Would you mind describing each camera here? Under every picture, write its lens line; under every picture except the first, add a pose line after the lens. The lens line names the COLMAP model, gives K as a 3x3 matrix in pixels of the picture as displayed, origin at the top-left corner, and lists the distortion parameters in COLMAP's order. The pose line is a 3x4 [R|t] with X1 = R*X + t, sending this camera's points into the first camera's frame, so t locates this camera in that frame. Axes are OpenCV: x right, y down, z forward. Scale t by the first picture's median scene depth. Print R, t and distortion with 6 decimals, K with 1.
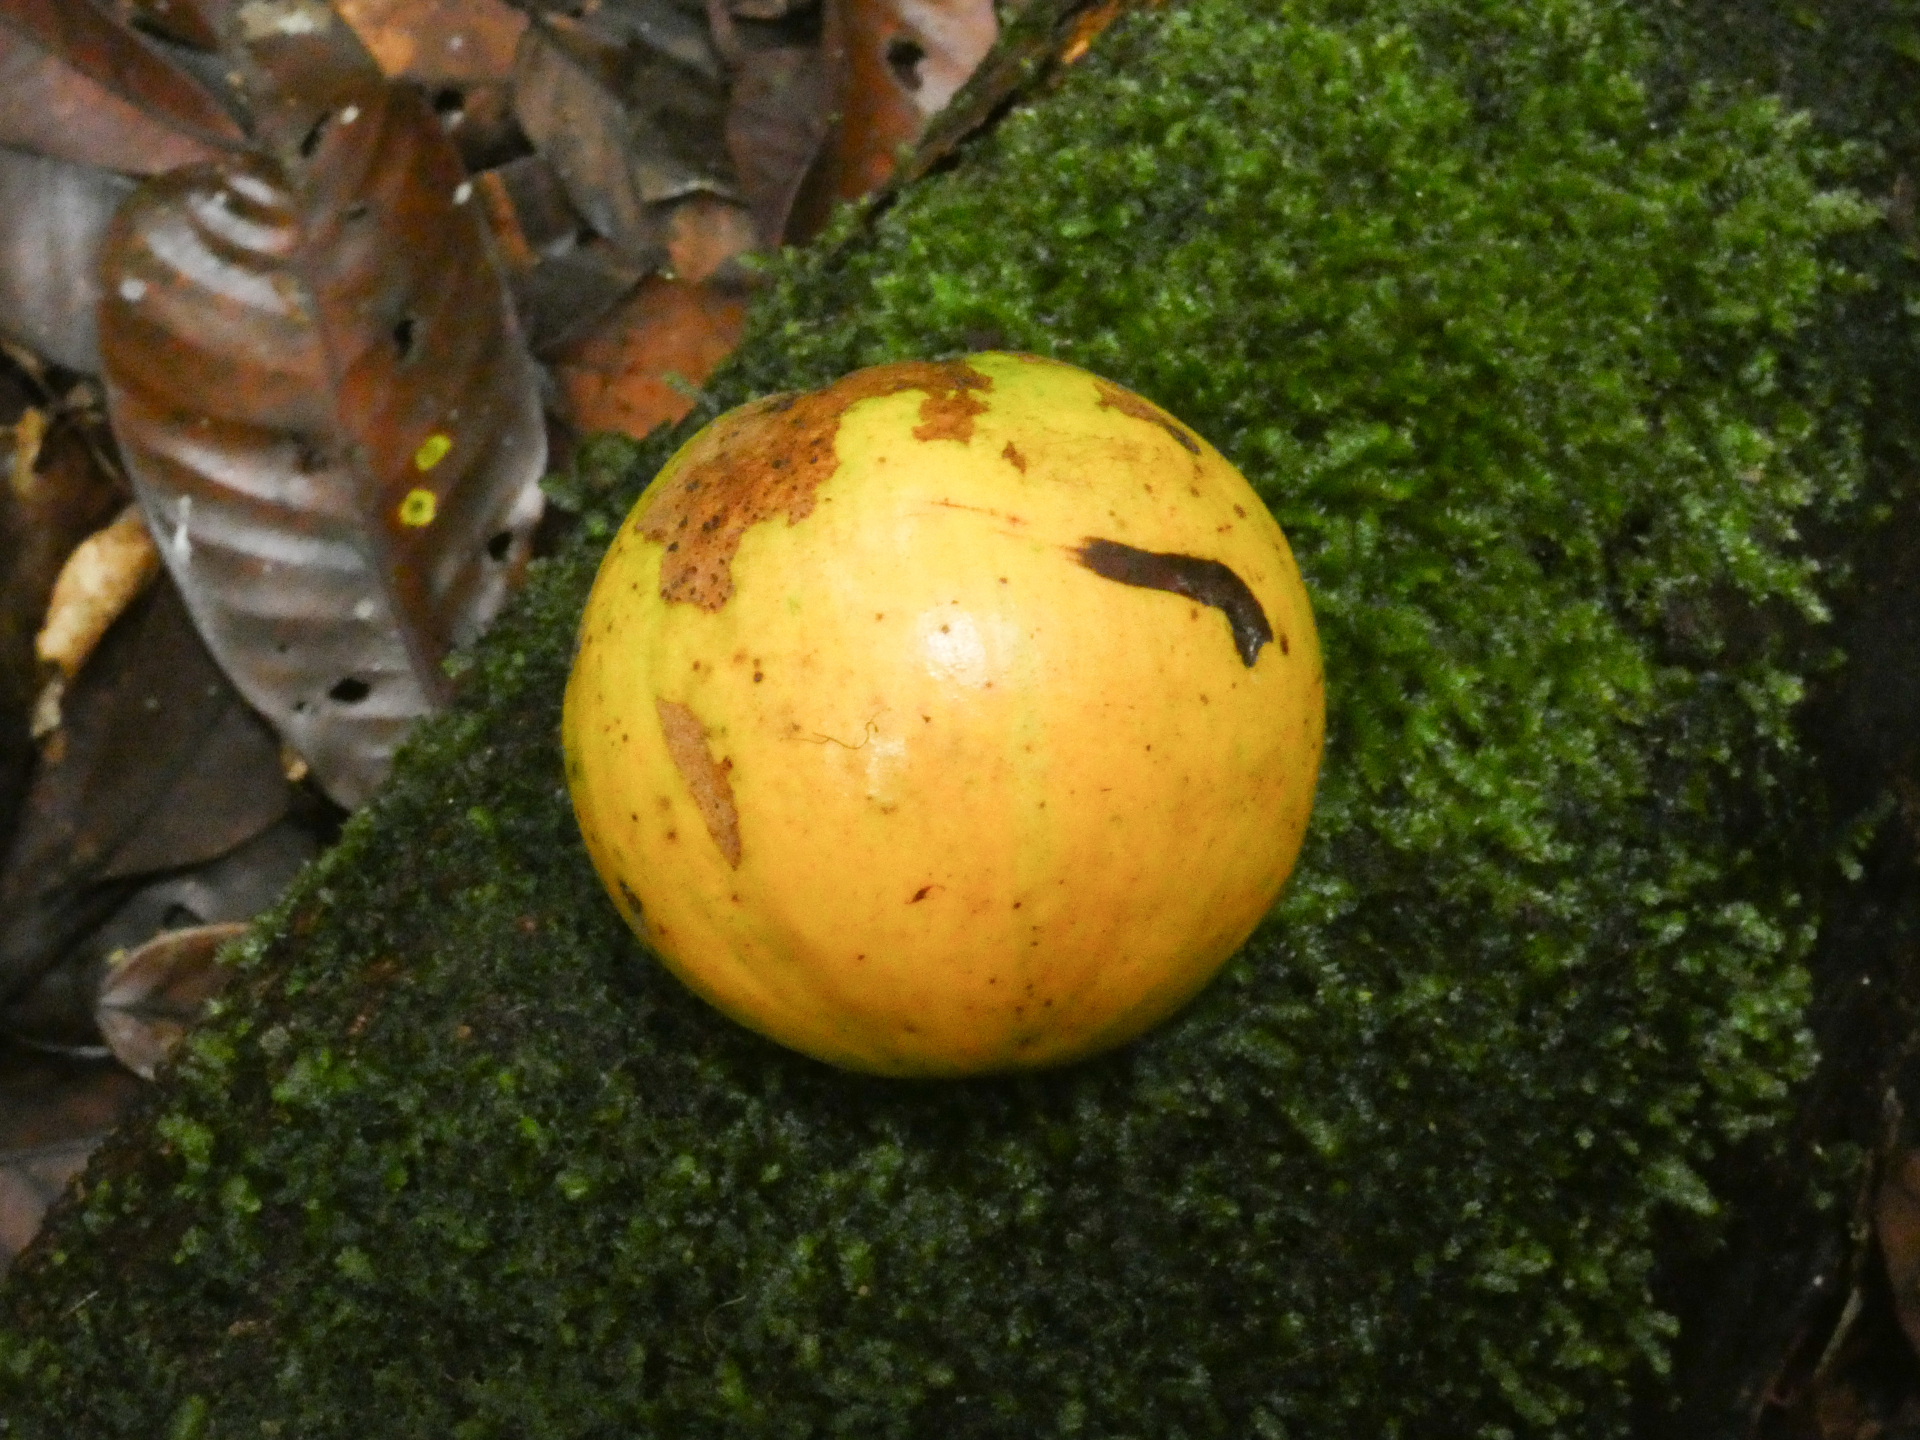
lens RADIAL K [[3152.6, 0, 972.2], [0, 3152.6, 723.8], [0, 0, 1]] dist [0.002616, 0.000000]
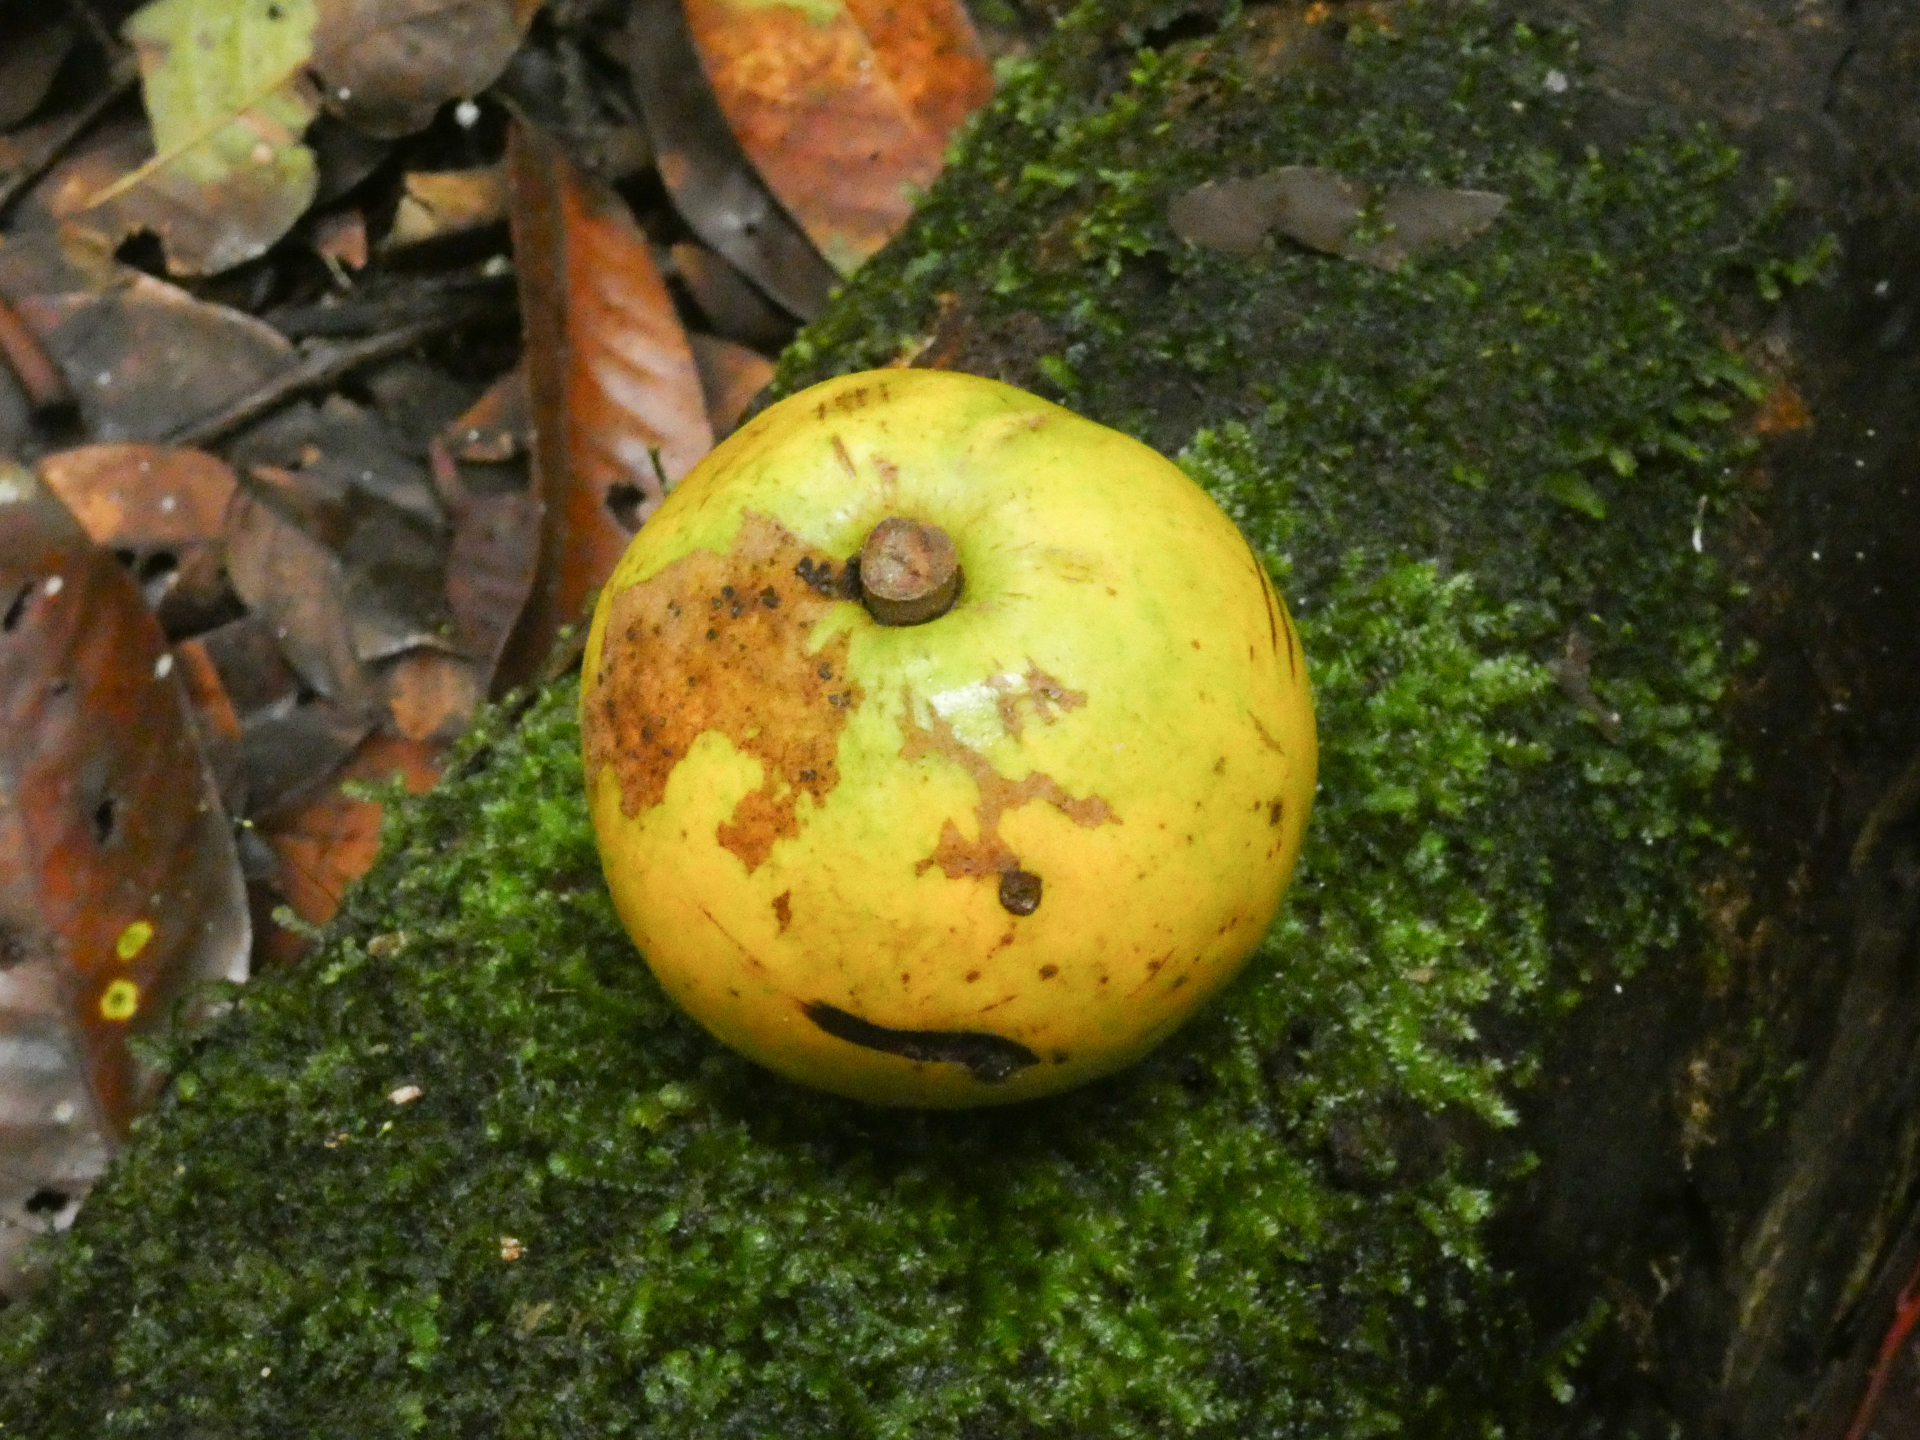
lens RADIAL K [[3152.6, 0, 949.3], [0, 3152.6, 736.1], [0, 0, 1]] dist [0.002616, 0.000000]
pose [[0.998582, -0.051332, 0.014088, 0.098756], [0.052439, 0.994127, -0.094665, -0.067981], [-0.009145, 0.095270, 0.995409, 0.066629]]
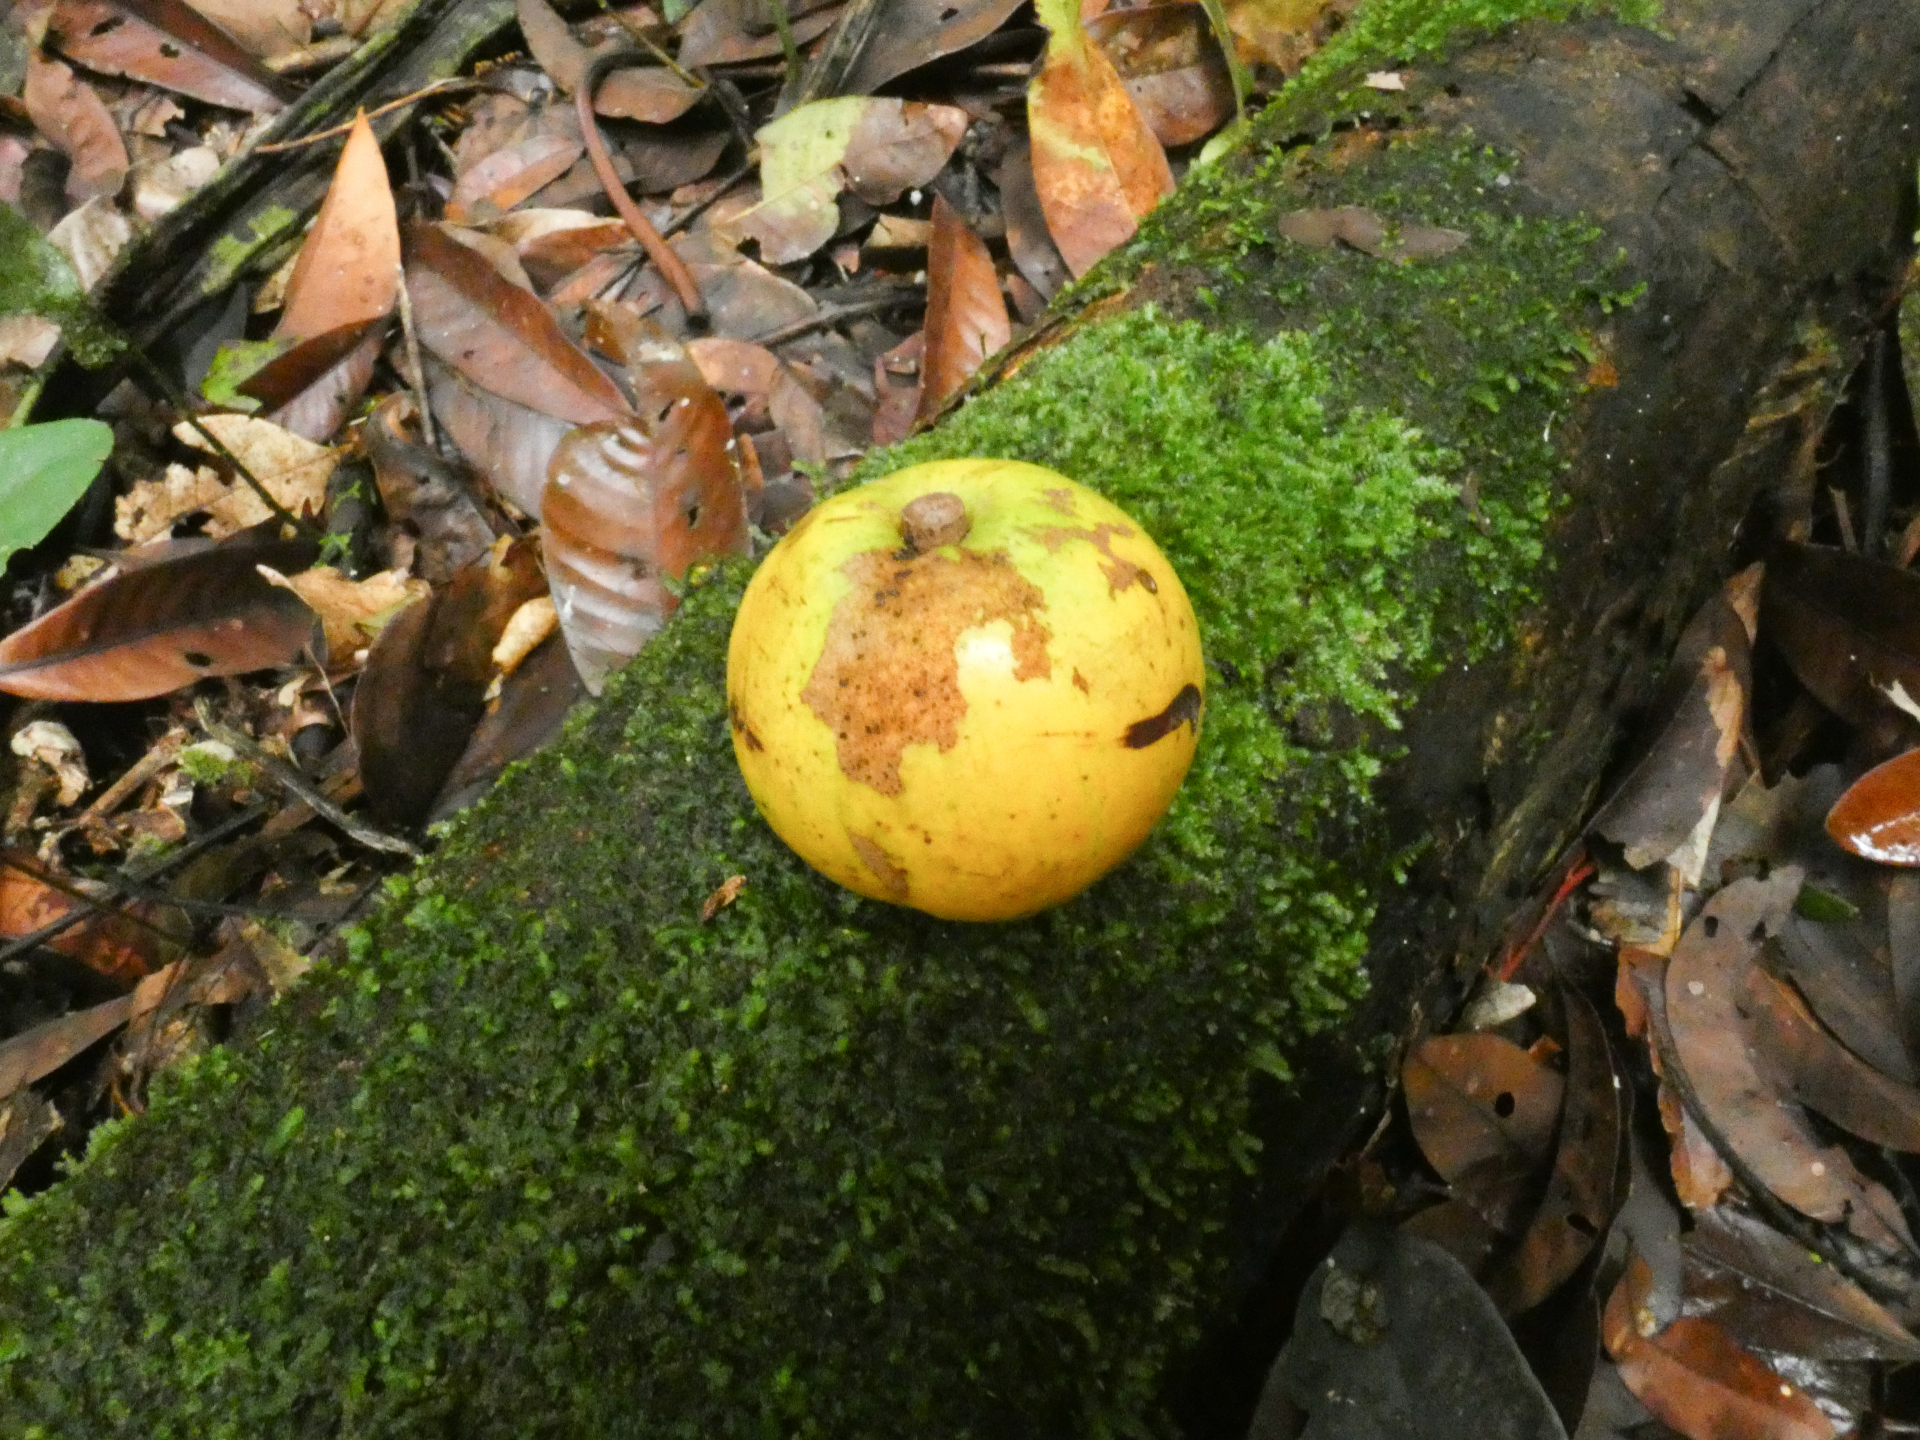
lens RADIAL K [[1378.8, 0, 952.5], [0, 1378.8, 718.5], [0, 0, 1]] dist [-0.020914, -0.012600]
pose [[0.991863, 0.096808, -0.082683, 0.096958], [-0.097736, 0.995186, -0.007246, -0.009749], [0.081583, 0.015268, 0.996550, 0.255721]]
